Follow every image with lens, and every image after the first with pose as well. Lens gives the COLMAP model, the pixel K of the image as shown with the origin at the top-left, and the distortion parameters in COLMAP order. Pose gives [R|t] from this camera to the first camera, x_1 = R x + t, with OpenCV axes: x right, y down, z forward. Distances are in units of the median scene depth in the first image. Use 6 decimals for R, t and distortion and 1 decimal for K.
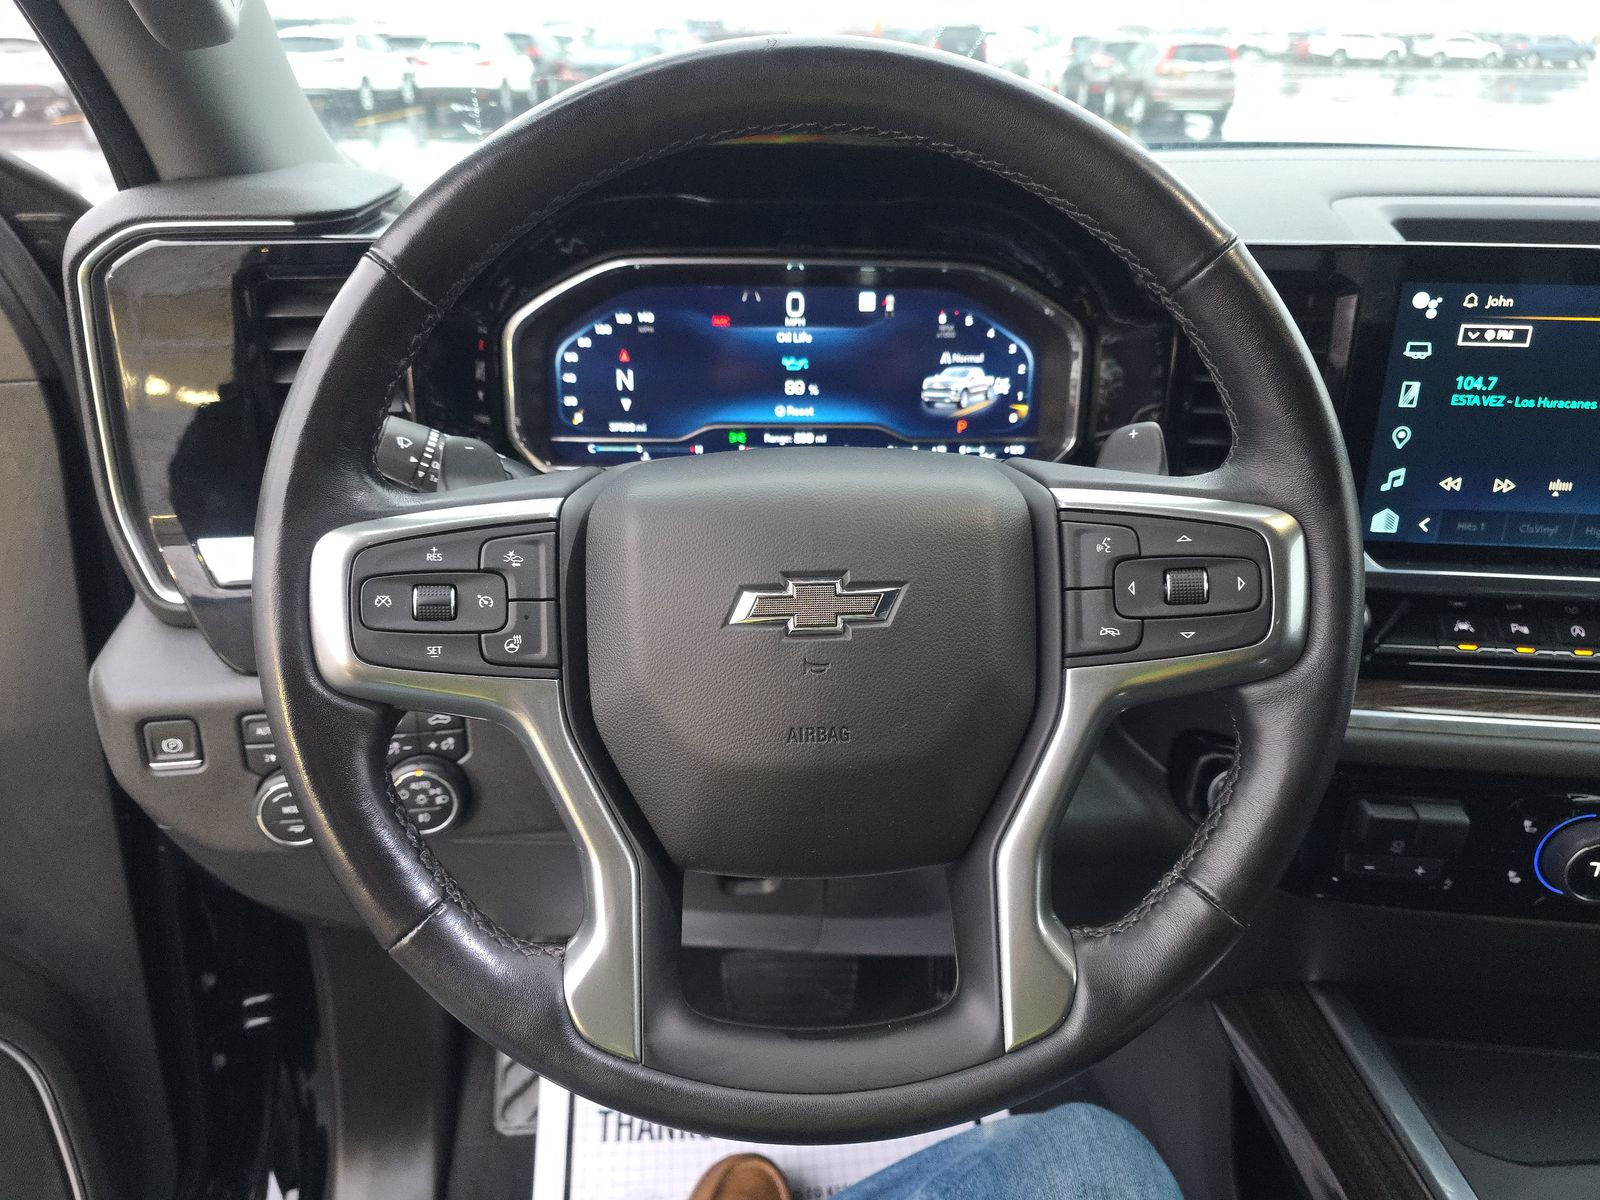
lens RADIAL K [[1055.4, 0, 795.3], [0, 1055.4, 599.4], [0, 0, 1]] dist [0.026003, -0.007696]
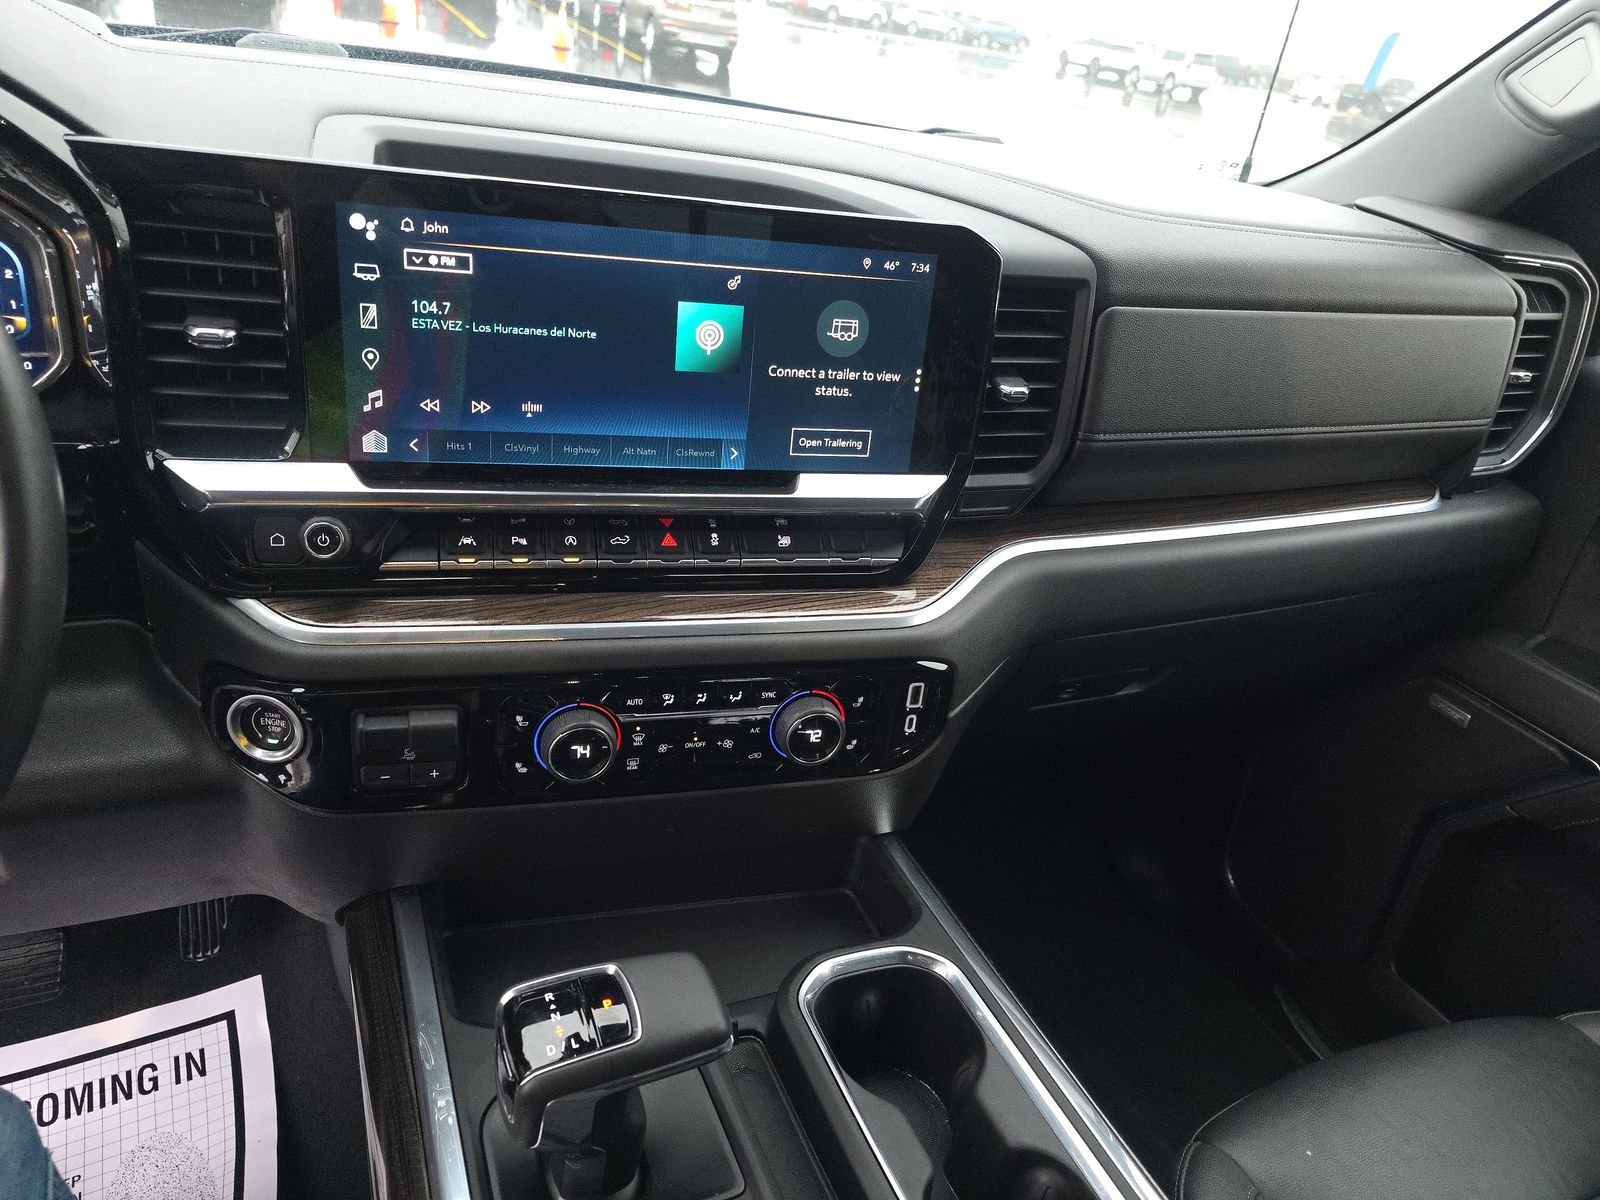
lens RADIAL K [[1055.4, 0, 762.0], [0, 1055.4, 592.8], [0, 0, 1]] dist [0.026003, -0.007696]
pose [[0.925261, -0.067704, 0.373240, 0.479272], [0.044703, 0.996548, 0.069950, 0.015298], [-0.376687, -0.048037, 0.925094, -0.083252]]
